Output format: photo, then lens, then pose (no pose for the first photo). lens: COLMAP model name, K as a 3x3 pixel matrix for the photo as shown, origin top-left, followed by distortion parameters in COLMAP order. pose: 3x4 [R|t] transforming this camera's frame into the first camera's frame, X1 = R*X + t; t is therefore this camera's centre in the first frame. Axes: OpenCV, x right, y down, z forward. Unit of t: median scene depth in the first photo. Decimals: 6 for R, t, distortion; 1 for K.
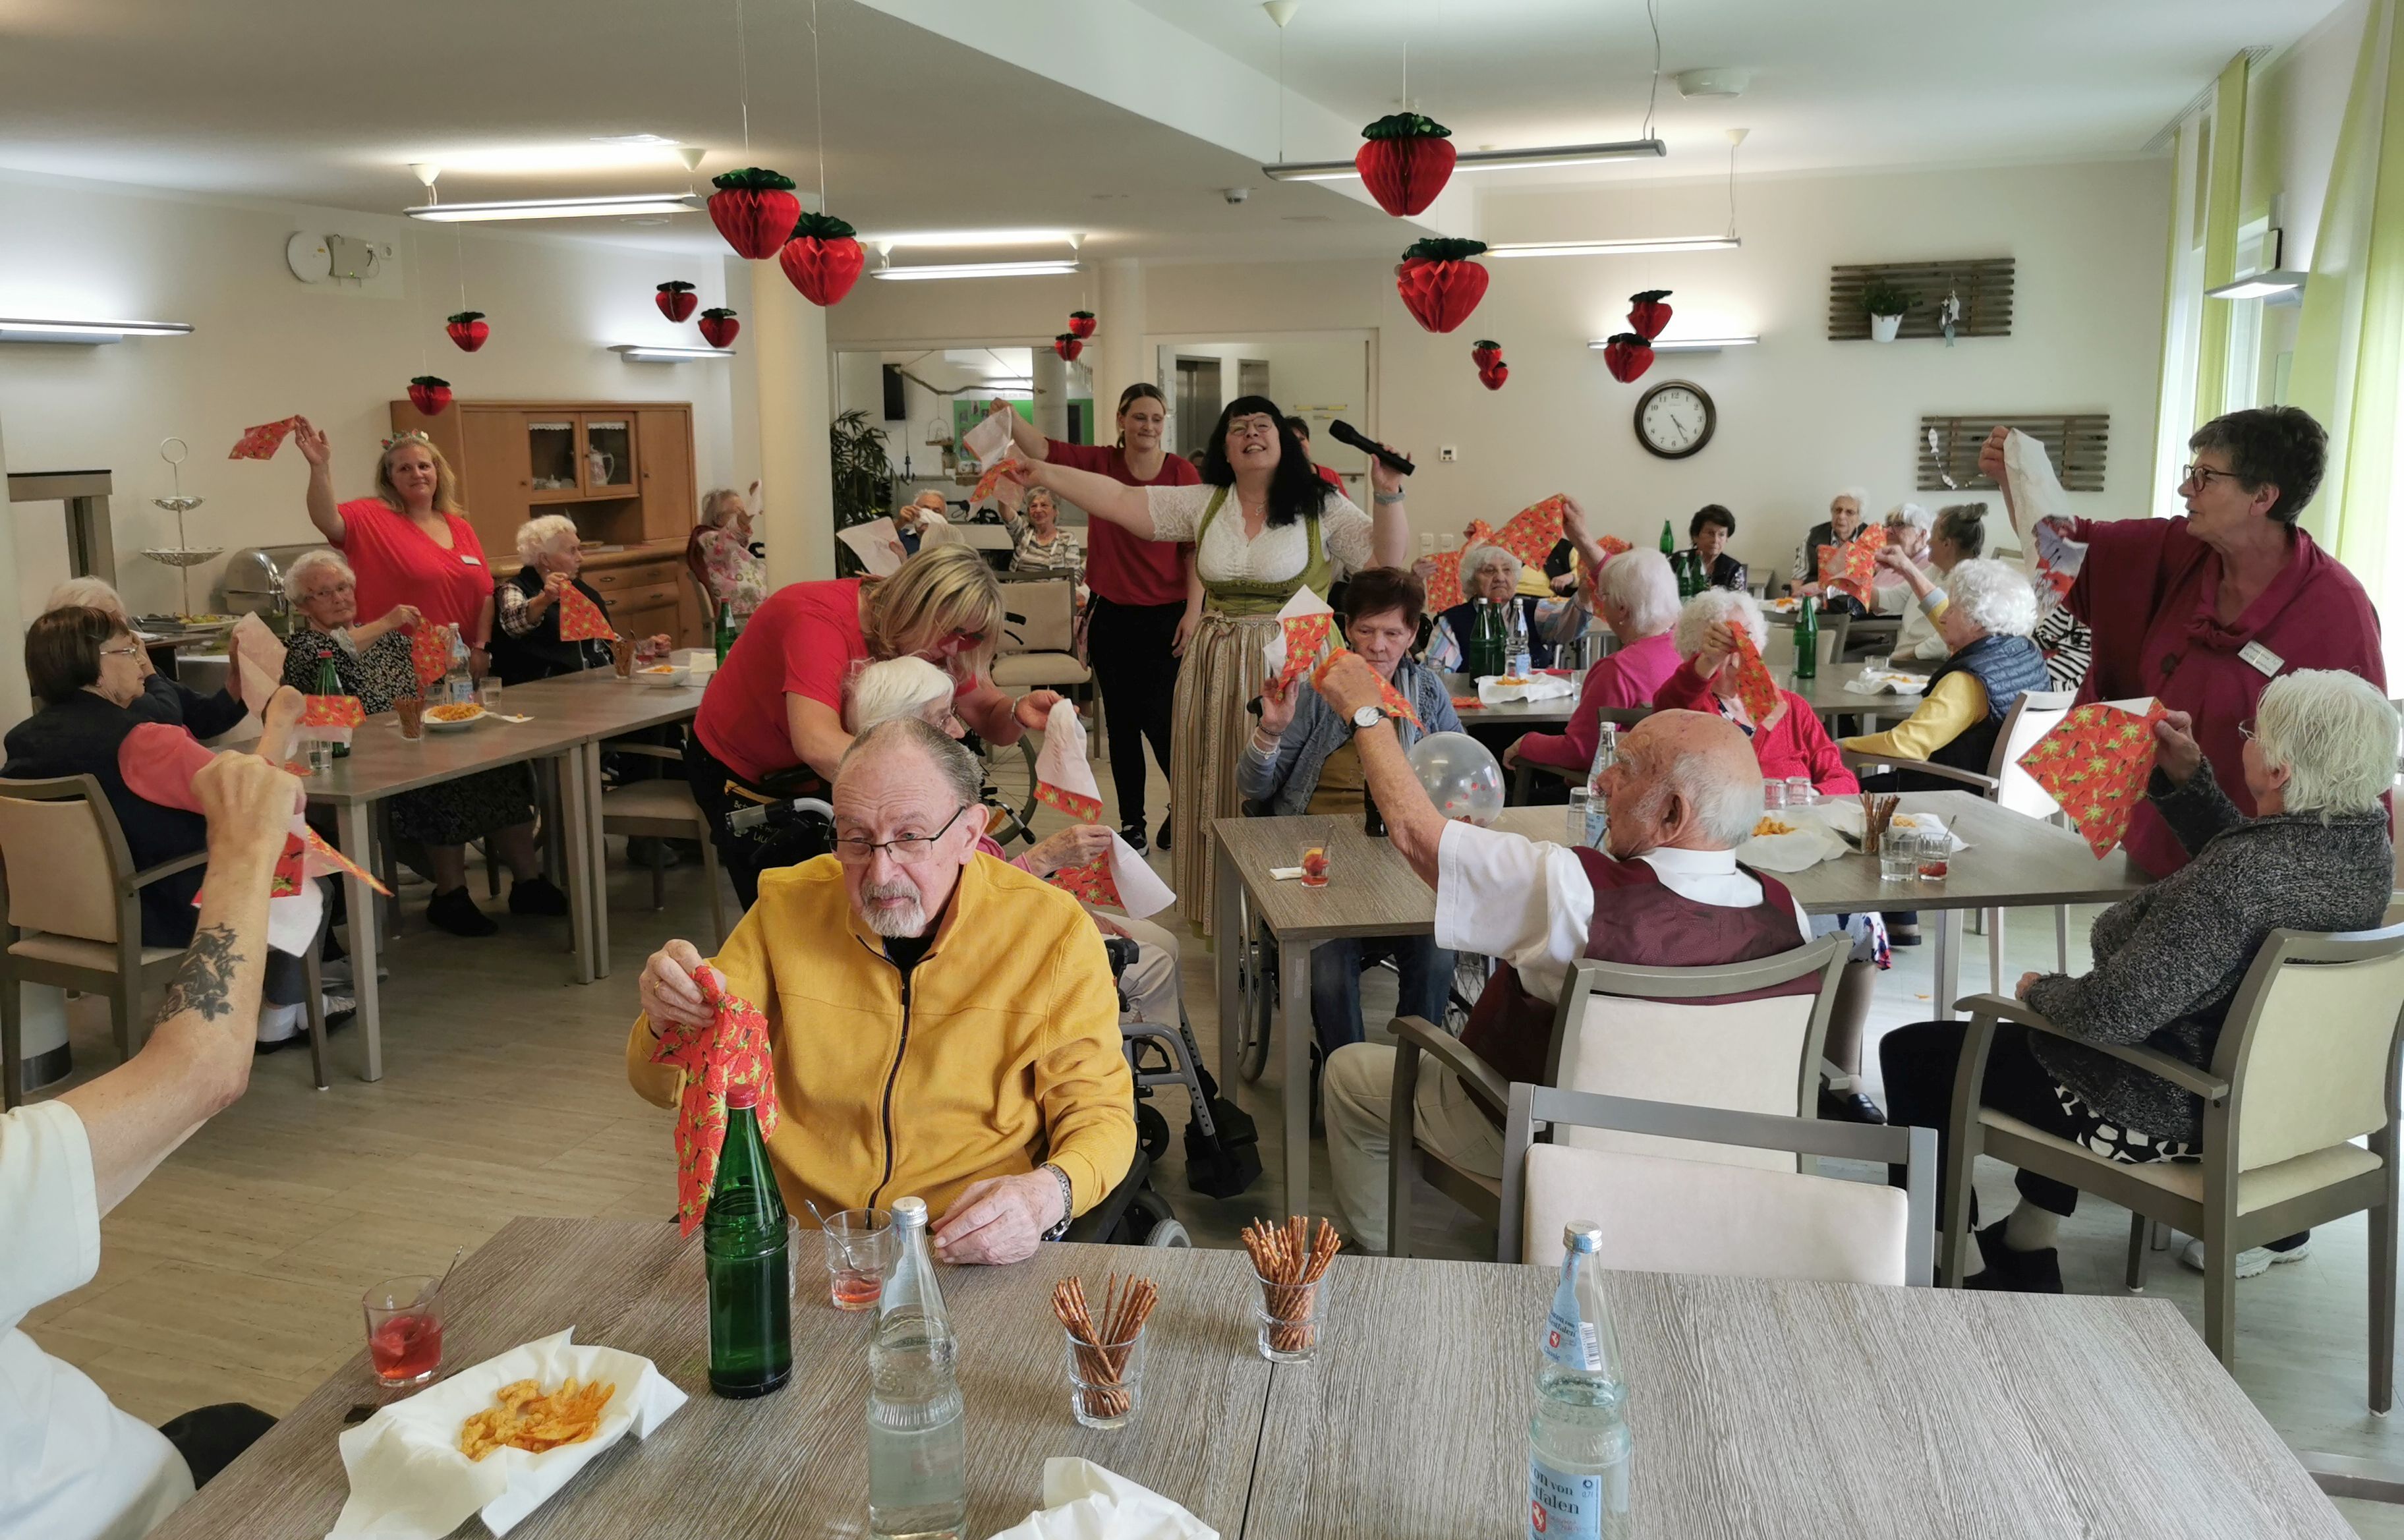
lens RADIAL K [[1868.0, 0, 1198.5], [0, 1868.0, 643.3], [0, 0, 1]] dist [0.042415, -0.049326]
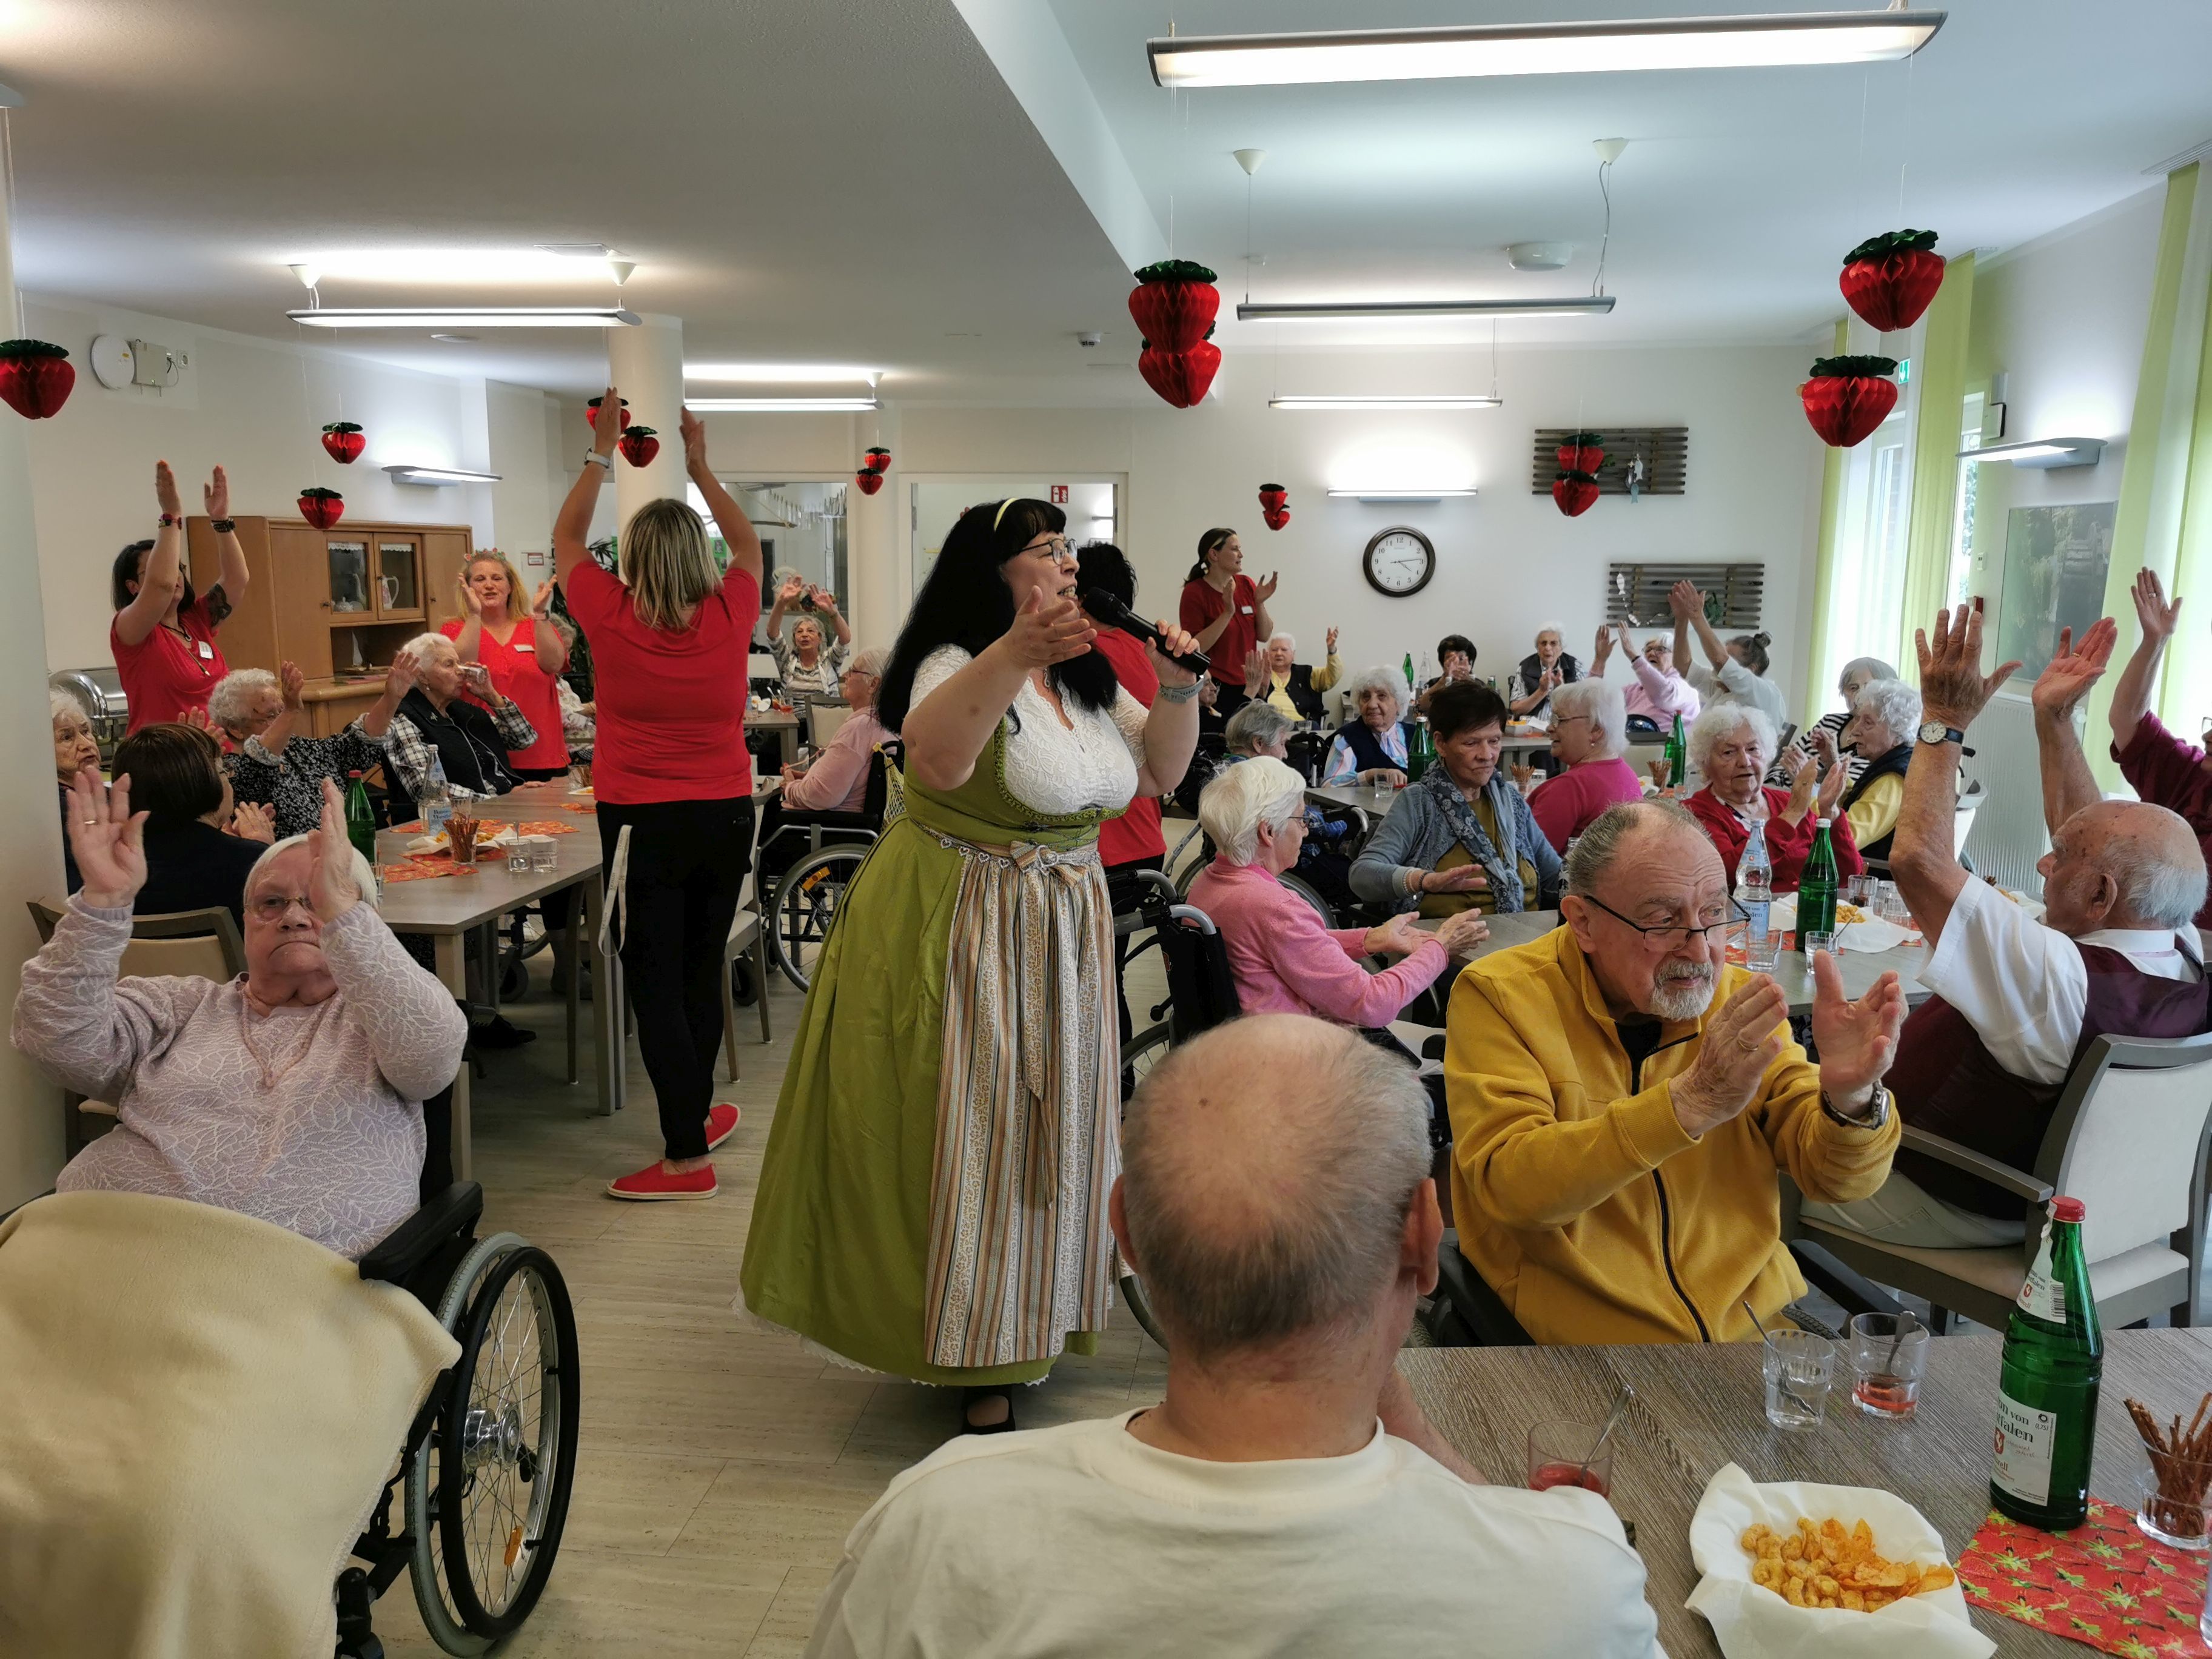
lens RADIAL K [[1709.6, 0, 1107.5], [0, 1709.6, 778.2], [0, 0, 1]] dist [0.057031, -0.119166]
pose [[0.976117, -0.010004, 0.217016, -0.145653], [0.009294, 0.999948, 0.004294, 0.003640], [-0.217048, -0.002174, 0.976159, 0.042340]]
